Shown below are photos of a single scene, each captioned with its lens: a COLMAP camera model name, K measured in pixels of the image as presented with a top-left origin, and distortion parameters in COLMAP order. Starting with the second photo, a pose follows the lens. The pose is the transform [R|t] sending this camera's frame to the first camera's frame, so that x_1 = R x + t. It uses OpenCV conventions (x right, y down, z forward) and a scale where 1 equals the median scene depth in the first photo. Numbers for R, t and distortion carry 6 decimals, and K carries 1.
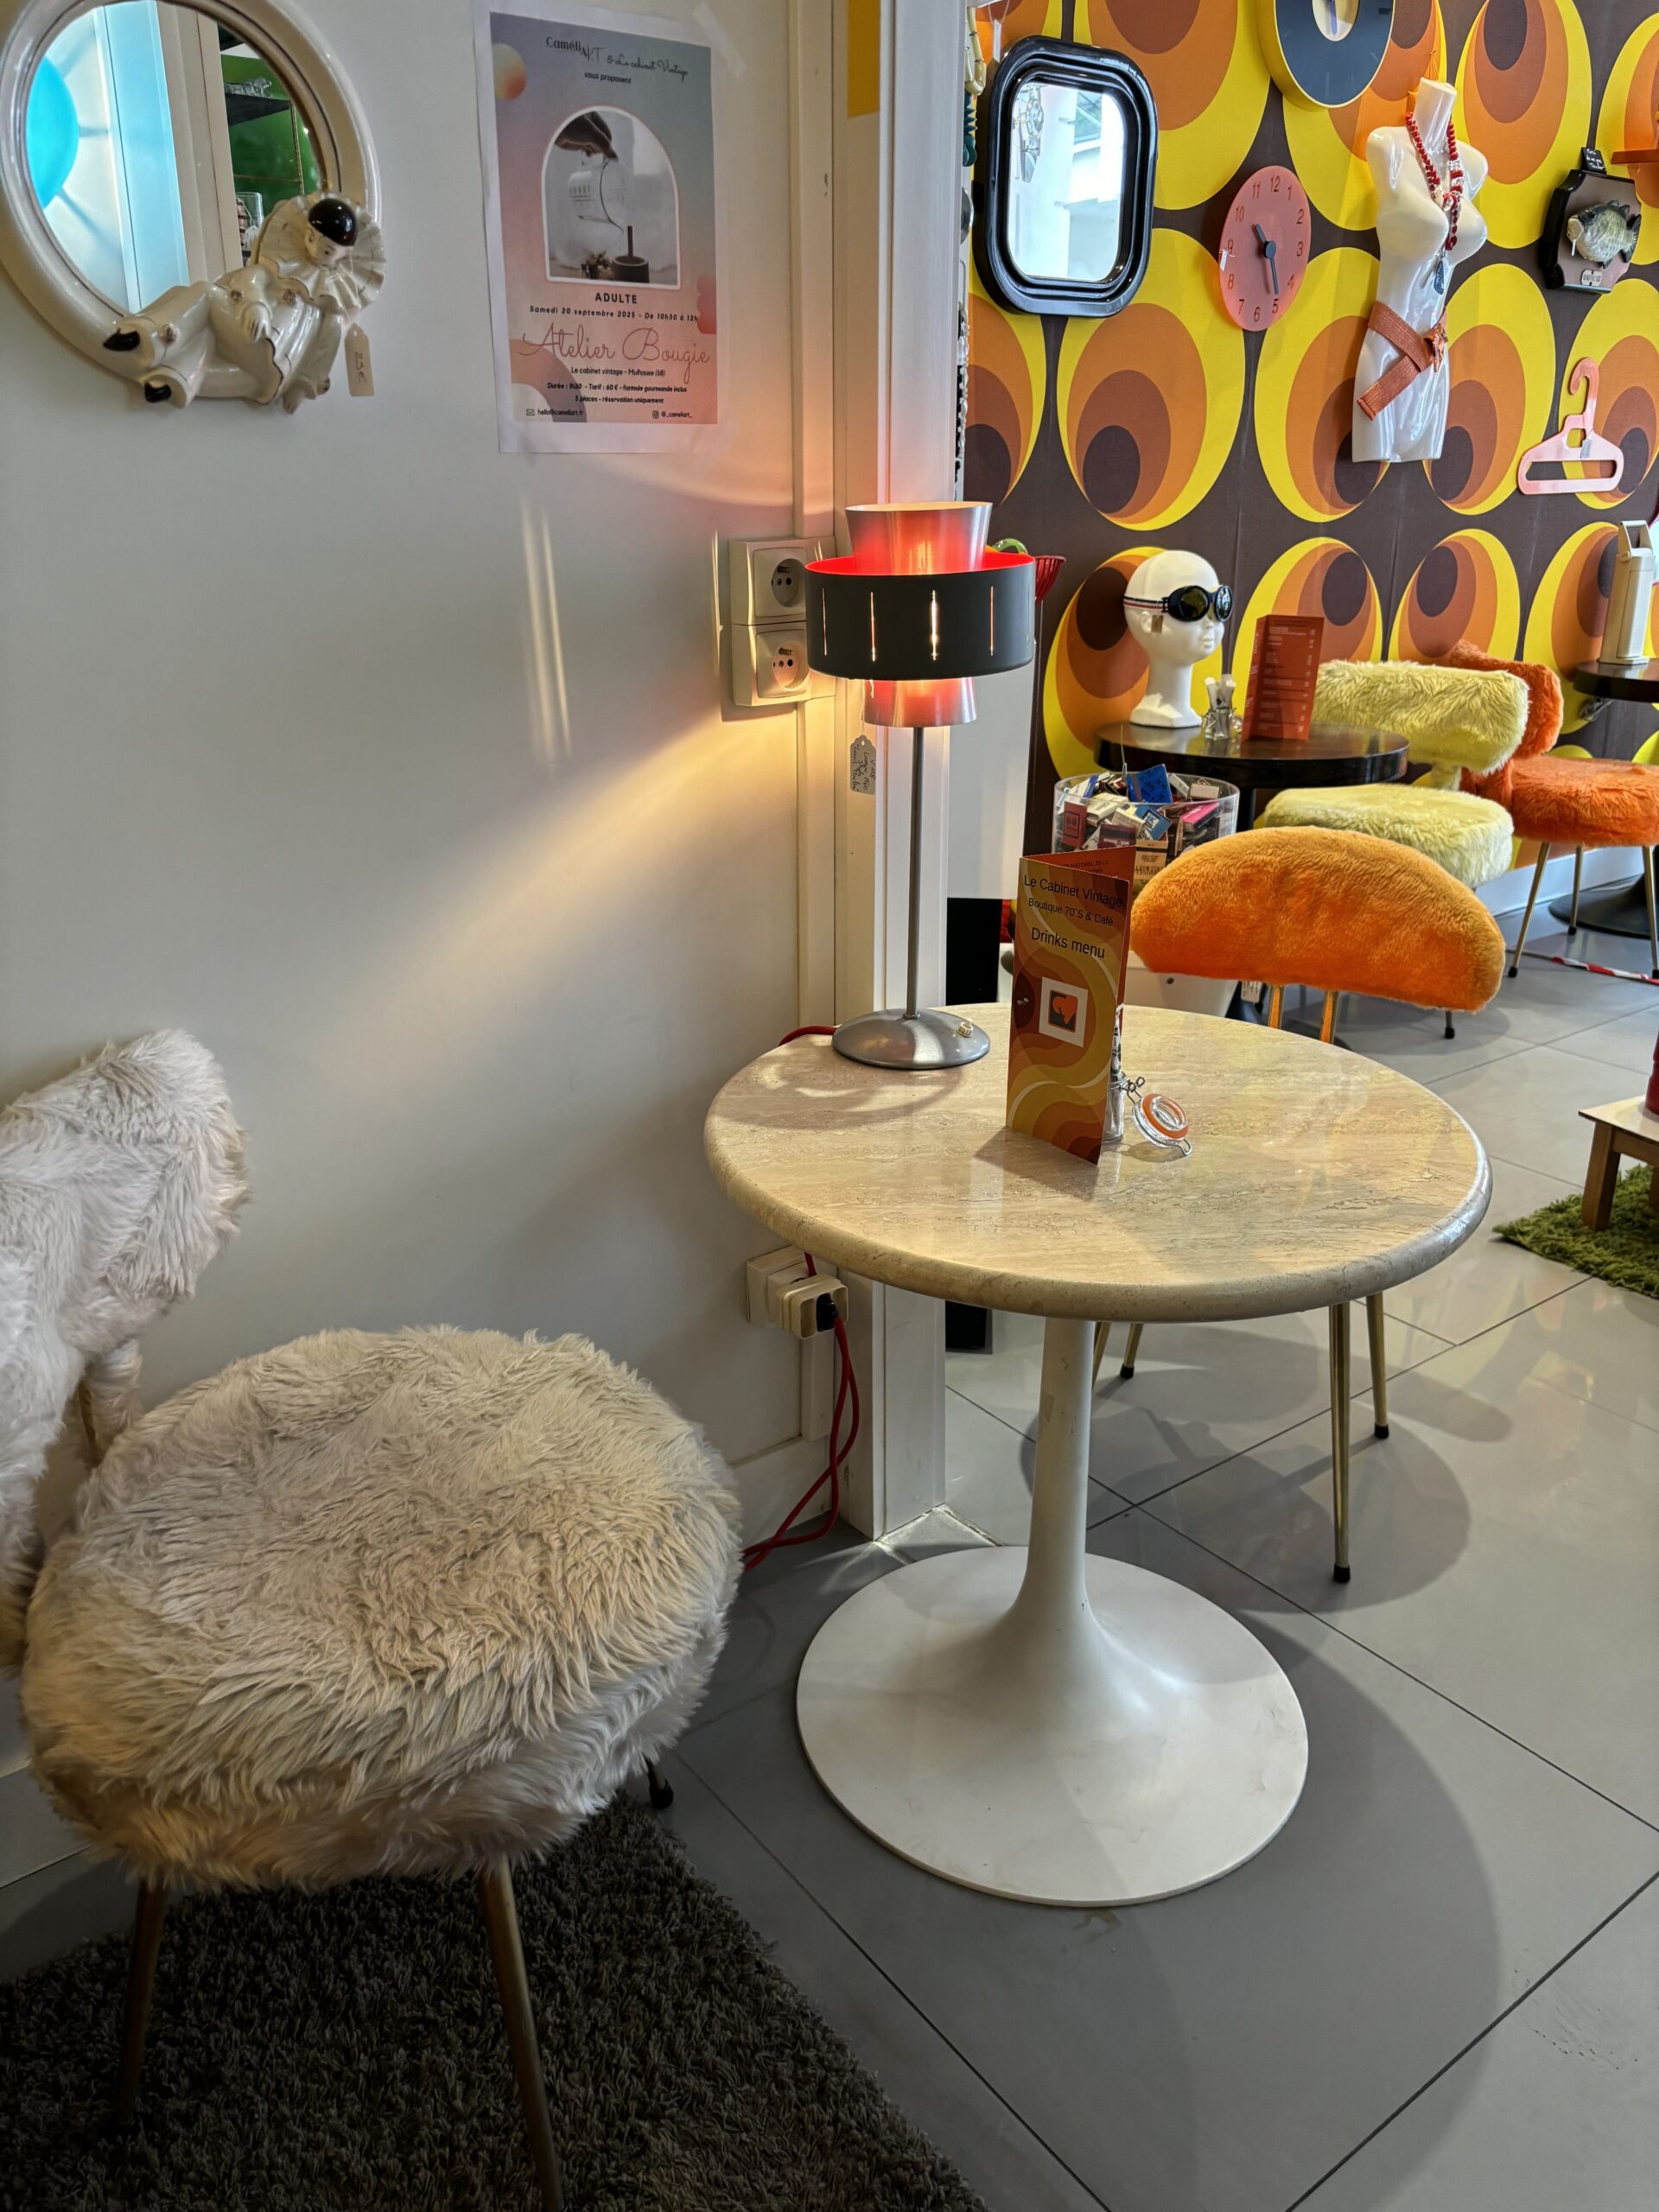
lens RADIAL K [[1632.1, 0, 827.9], [0, 1632.1, 1111.9], [0, 0, 1]] dist [0.023240, -0.032755]
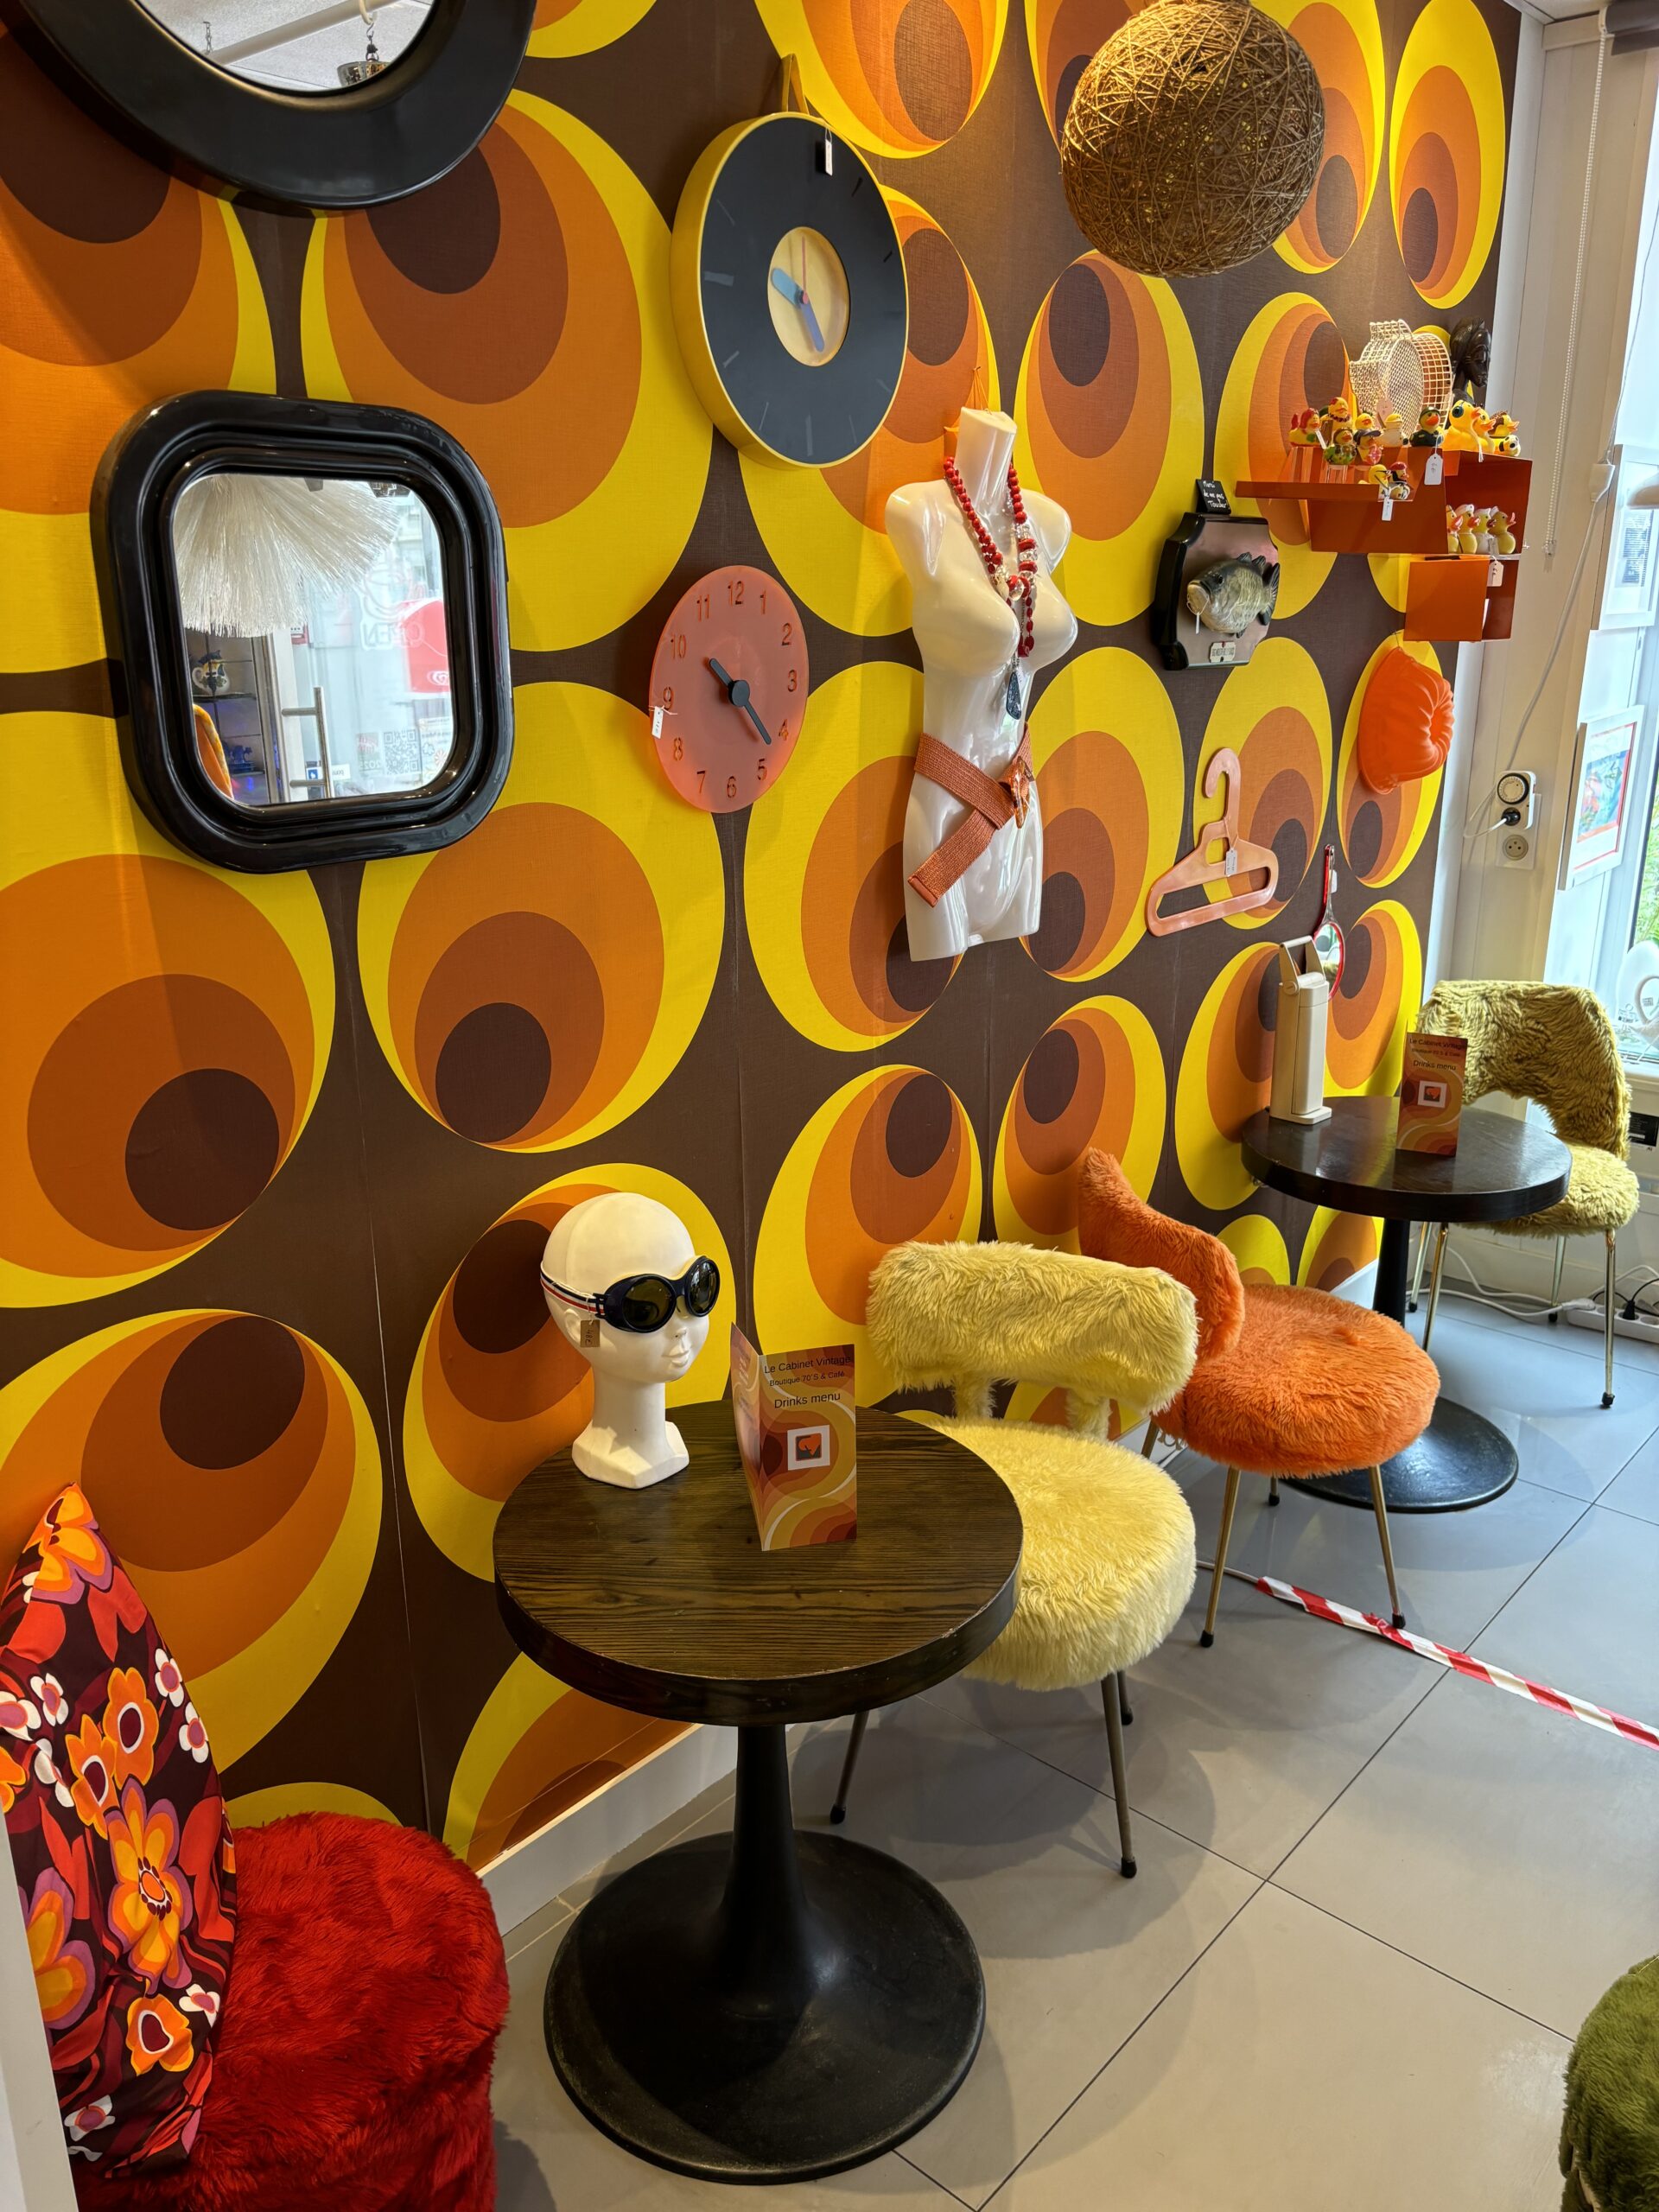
lens RADIAL K [[1632.1, 0, 818.6], [0, 1632.1, 1104.4], [0, 0, 1]] dist [0.023240, -0.032755]
pose [[0.980709, -0.061410, 0.185577, 0.160953], [0.074265, 0.995238, -0.063127, -0.303689], [-0.180817, 0.075691, 0.980600, 0.374992]]
